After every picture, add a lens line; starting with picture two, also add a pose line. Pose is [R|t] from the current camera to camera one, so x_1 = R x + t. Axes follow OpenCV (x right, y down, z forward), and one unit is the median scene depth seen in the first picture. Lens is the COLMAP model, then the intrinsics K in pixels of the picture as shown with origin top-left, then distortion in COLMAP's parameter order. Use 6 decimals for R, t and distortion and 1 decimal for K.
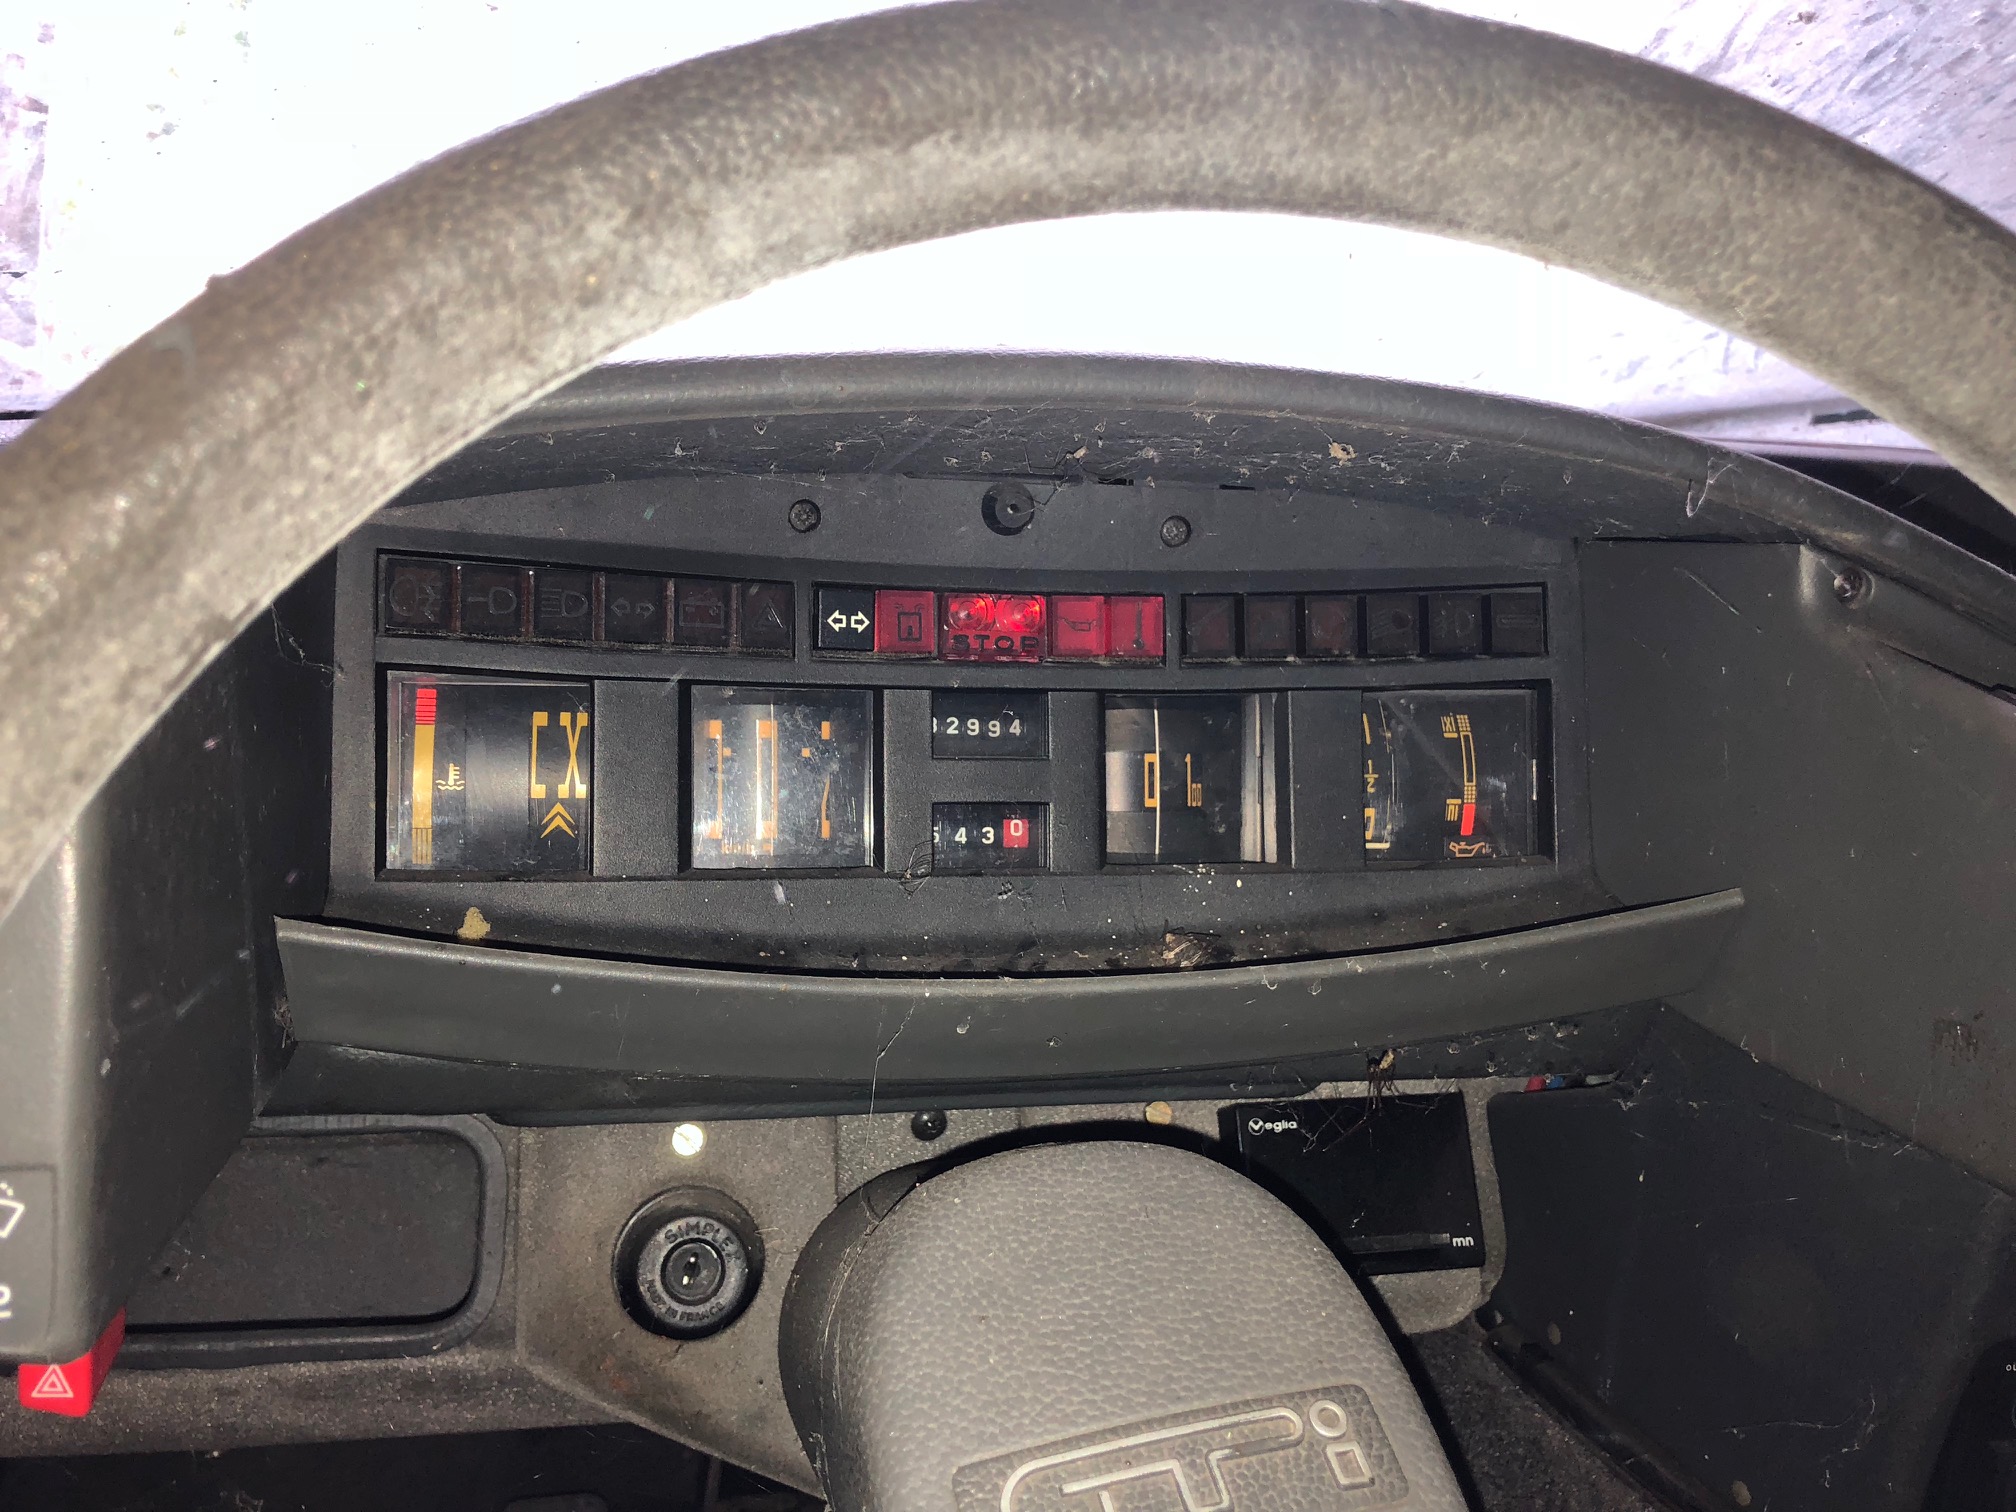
lens RADIAL K [[1633.6, 0, 1008.0], [0, 1633.6, 756.0], [0, 0, 1]] dist [0.003523, -0.008574]
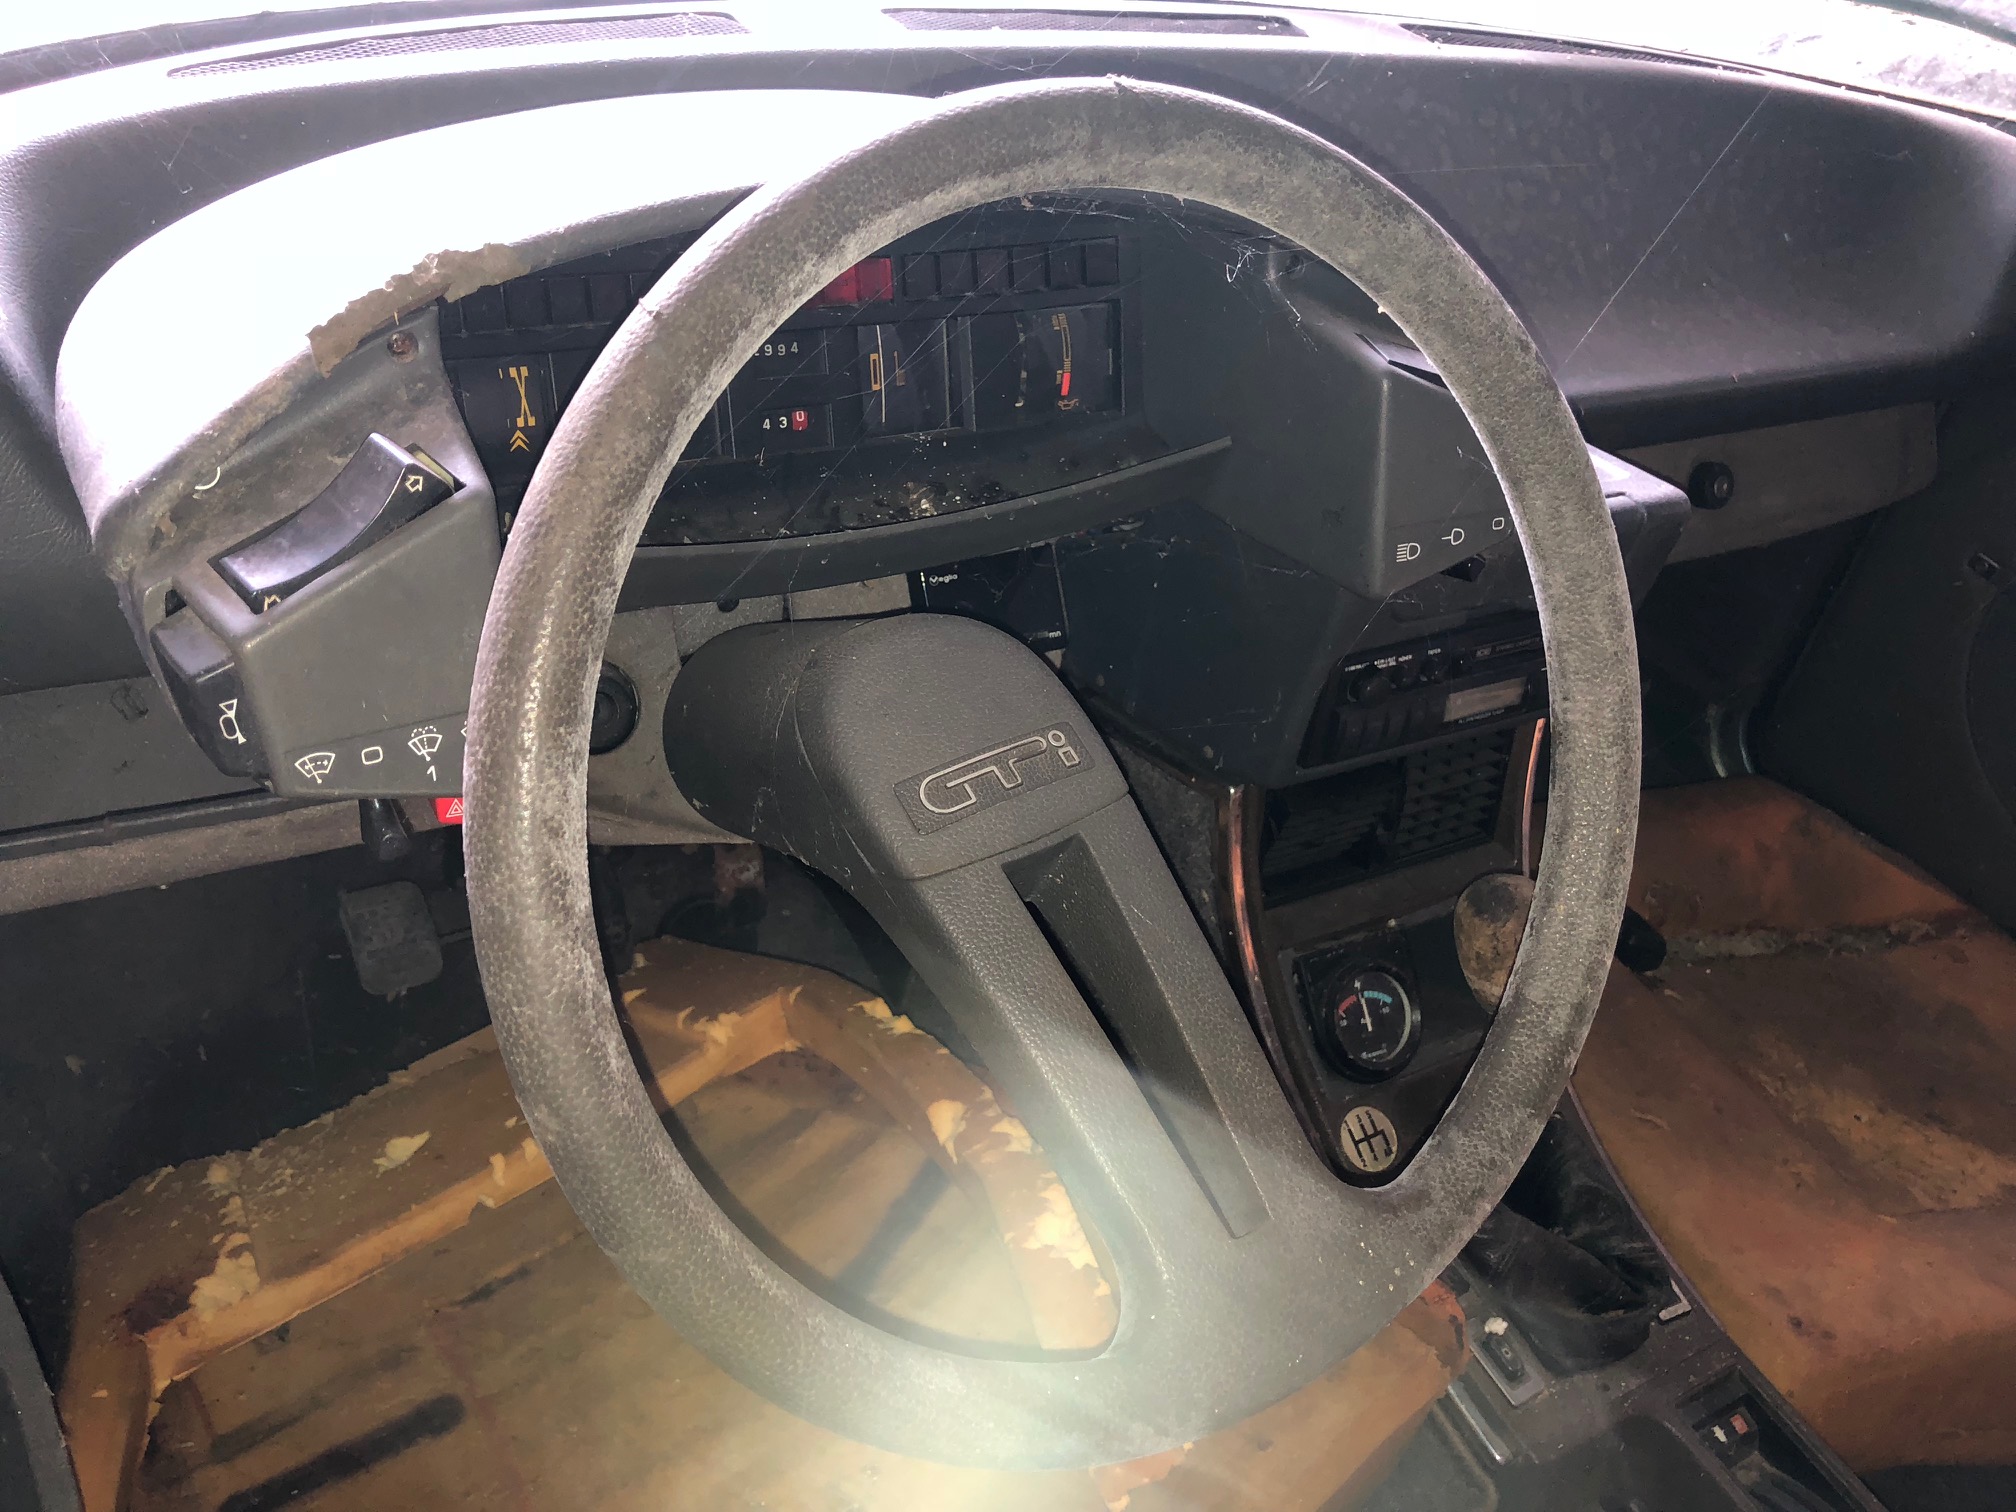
lens RADIAL K [[1633.6, 0, 1008.0], [0, 1633.6, 756.0], [0, 0, 1]] dist [0.003523, -0.008574]
pose [[0.941652, -0.137480, 0.307230, -0.524834], [0.015260, 0.929279, 0.369064, -0.356962], [-0.336241, -0.342841, 0.877155, -0.846890]]
